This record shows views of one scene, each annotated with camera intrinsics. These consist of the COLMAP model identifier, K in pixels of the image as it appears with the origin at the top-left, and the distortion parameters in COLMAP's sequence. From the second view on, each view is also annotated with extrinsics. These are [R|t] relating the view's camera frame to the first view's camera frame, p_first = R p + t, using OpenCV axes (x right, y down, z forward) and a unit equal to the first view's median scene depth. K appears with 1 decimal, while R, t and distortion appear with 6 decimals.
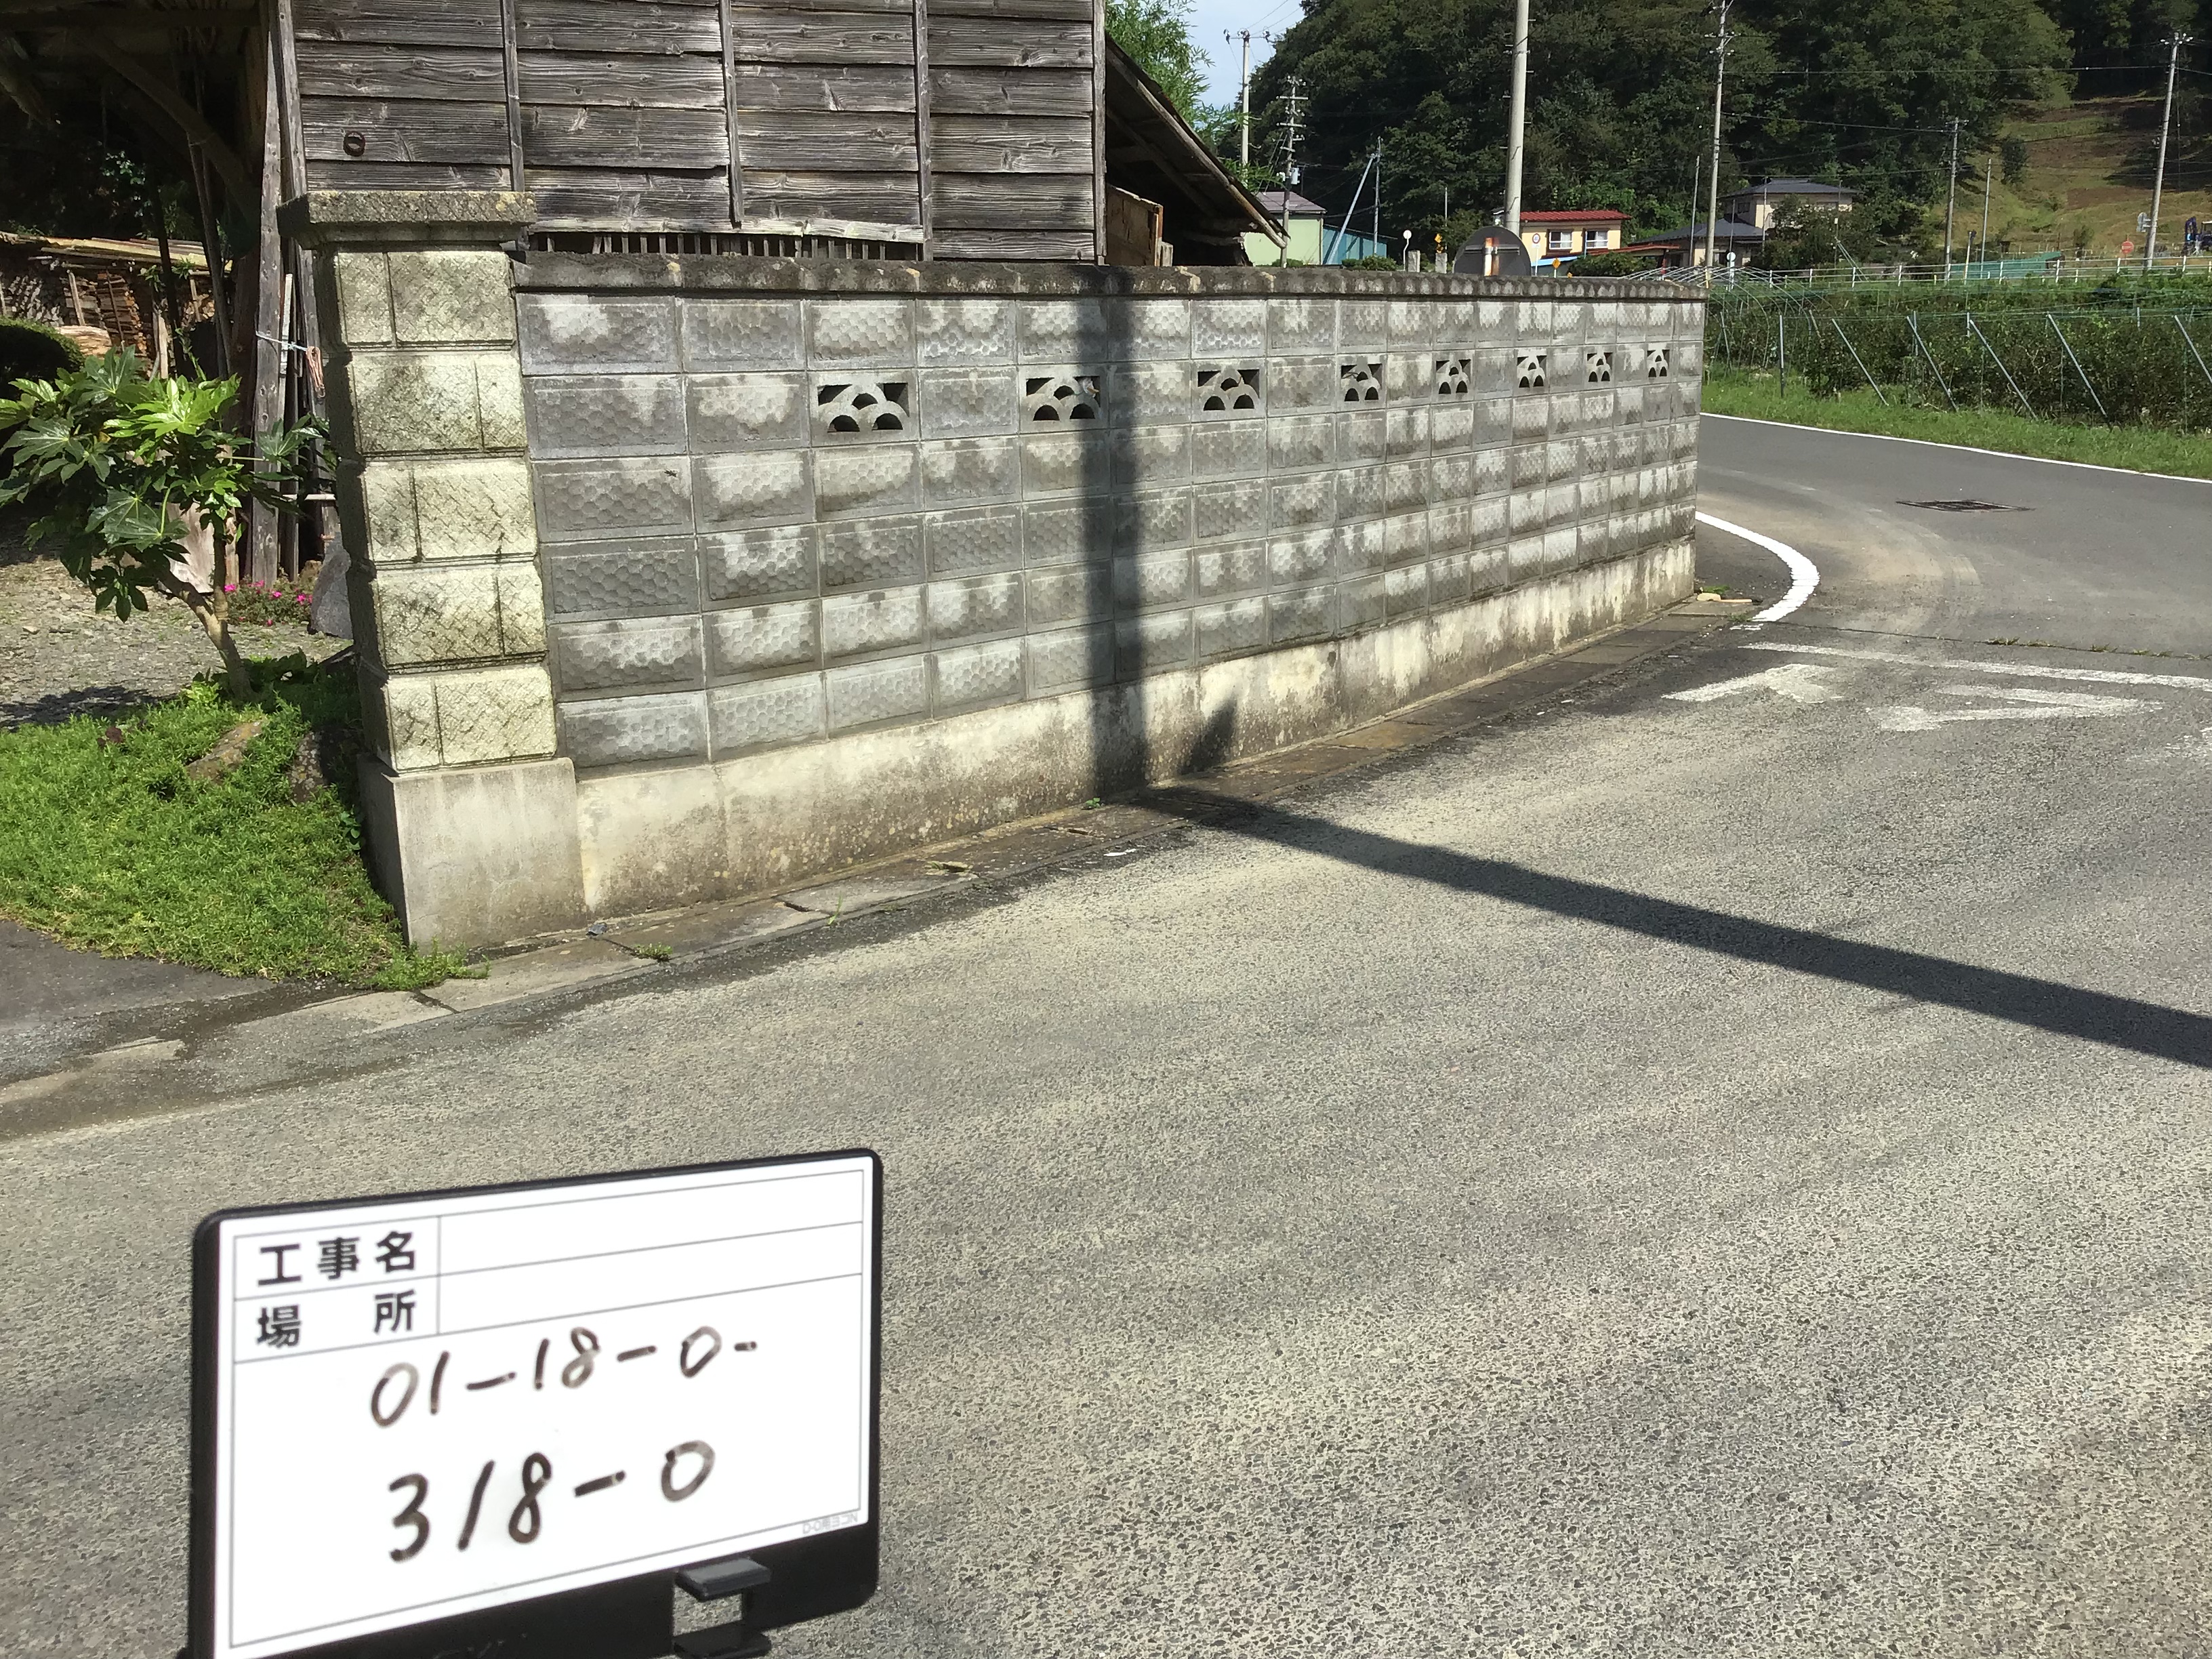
lens RADIAL K [[2020.3, 0, 1090.9], [0, 2020.3, 867.9], [0, 0, 1]] dist [0.019651, 0.000000]
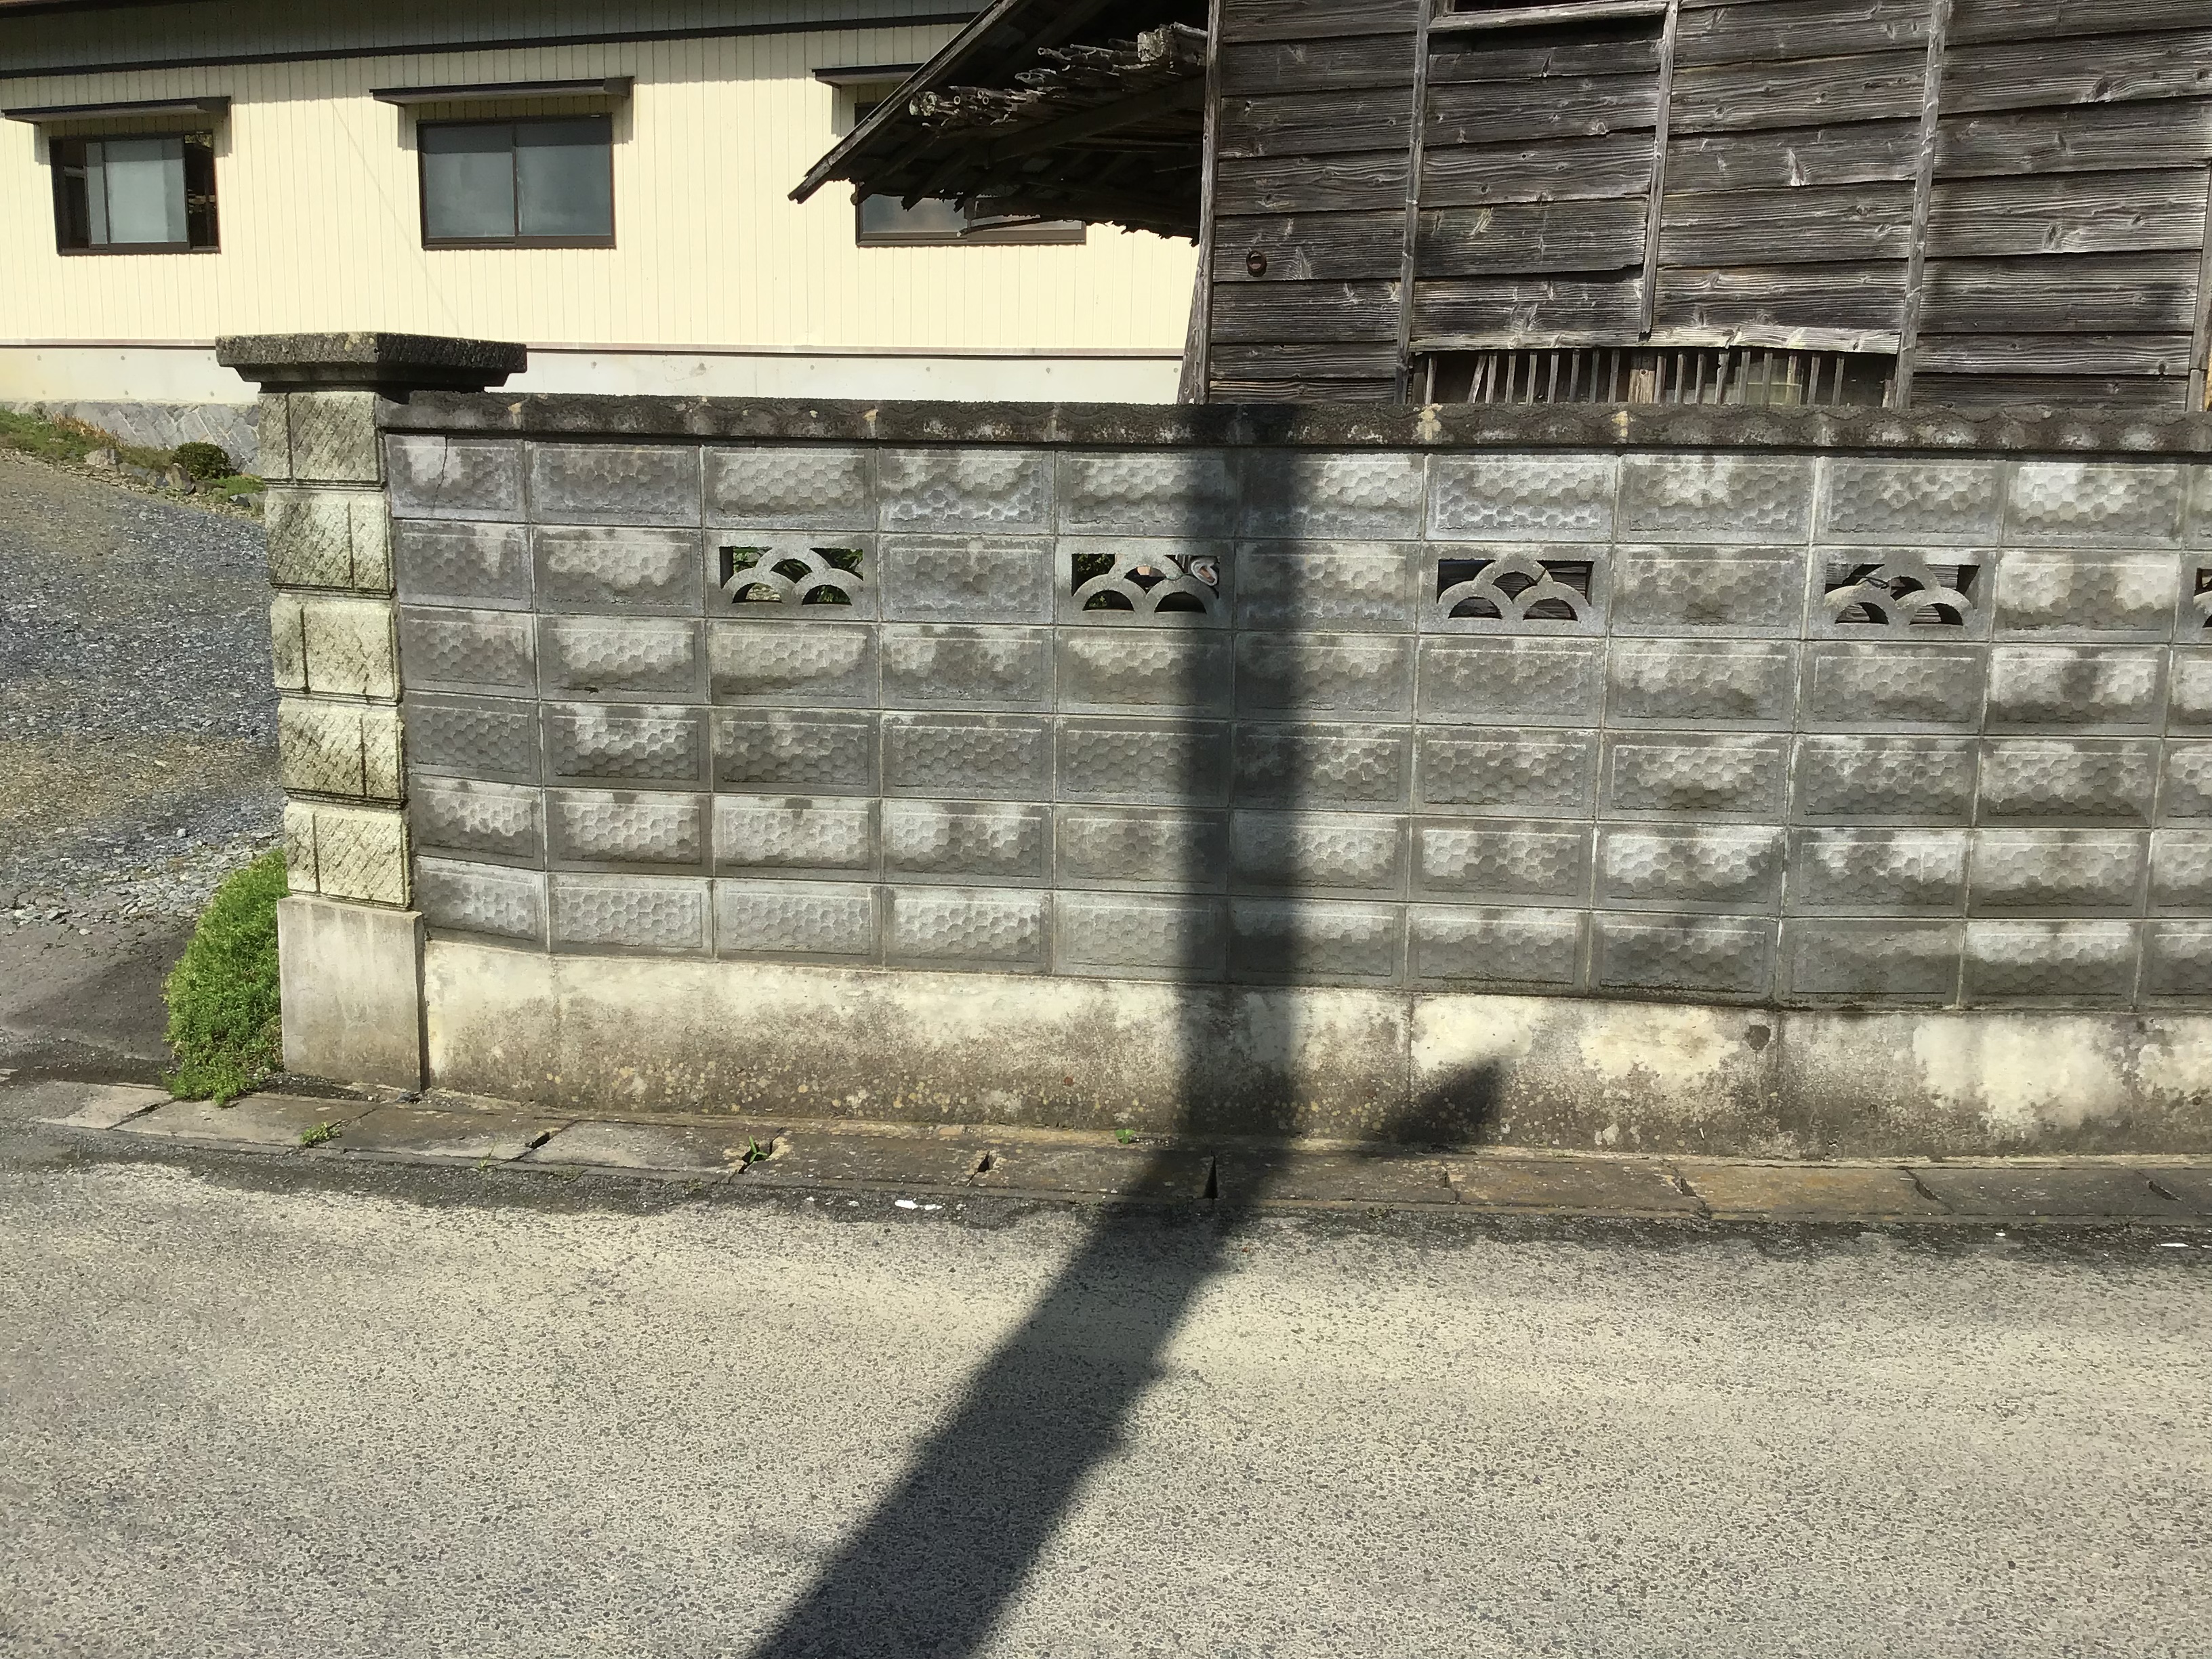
lens RADIAL K [[2020.3, 0, 1095.8], [0, 2020.3, 838.4], [0, 0, 1]] dist [0.019651, 0.000000]
pose [[0.585431, 0.181458, -0.790154, 0.533390], [-0.226468, 0.972435, 0.055526, -0.169052], [0.778449, 0.146438, 0.610388, 0.524131]]
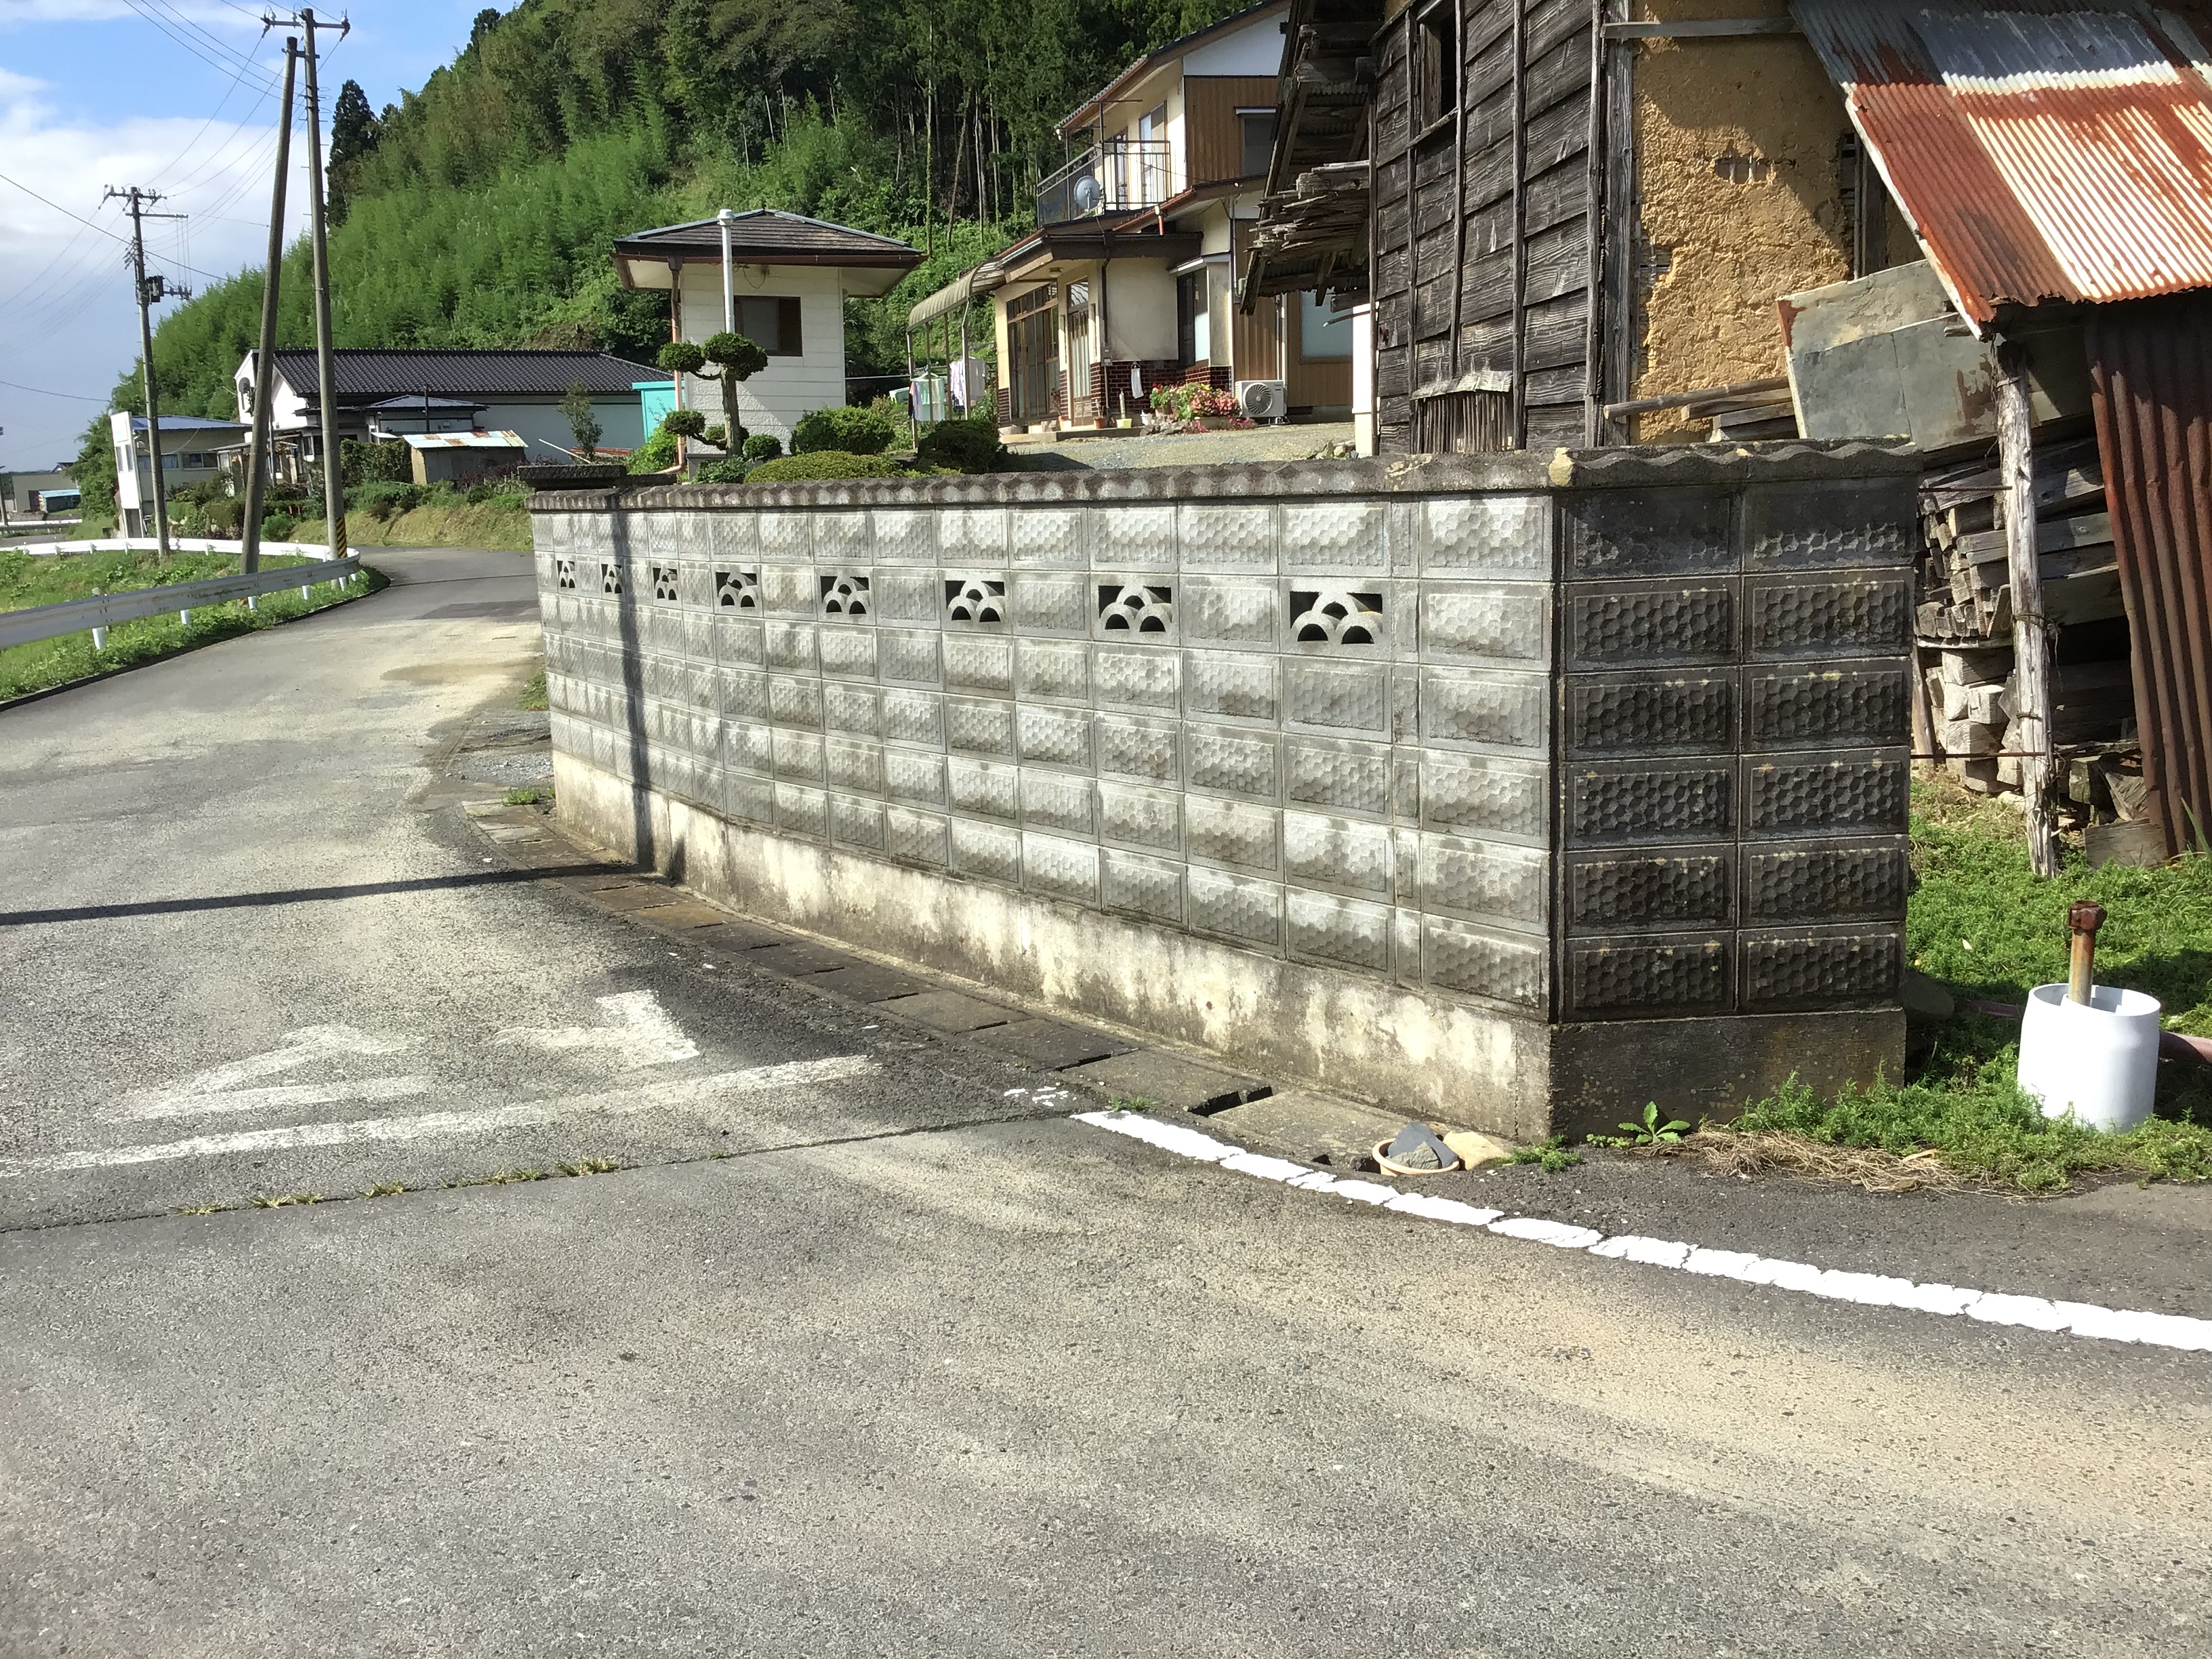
lens RADIAL K [[2020.3, 0, 1090.6], [0, 2020.3, 810.4], [0, 0, 1]] dist [0.019651, 0.000000]
pose [[-0.331542, 0.189026, -0.924310, 1.181236], [-0.191362, 0.945884, 0.262077, -0.492297], [0.923829, 0.263768, -0.277428, 1.665368]]
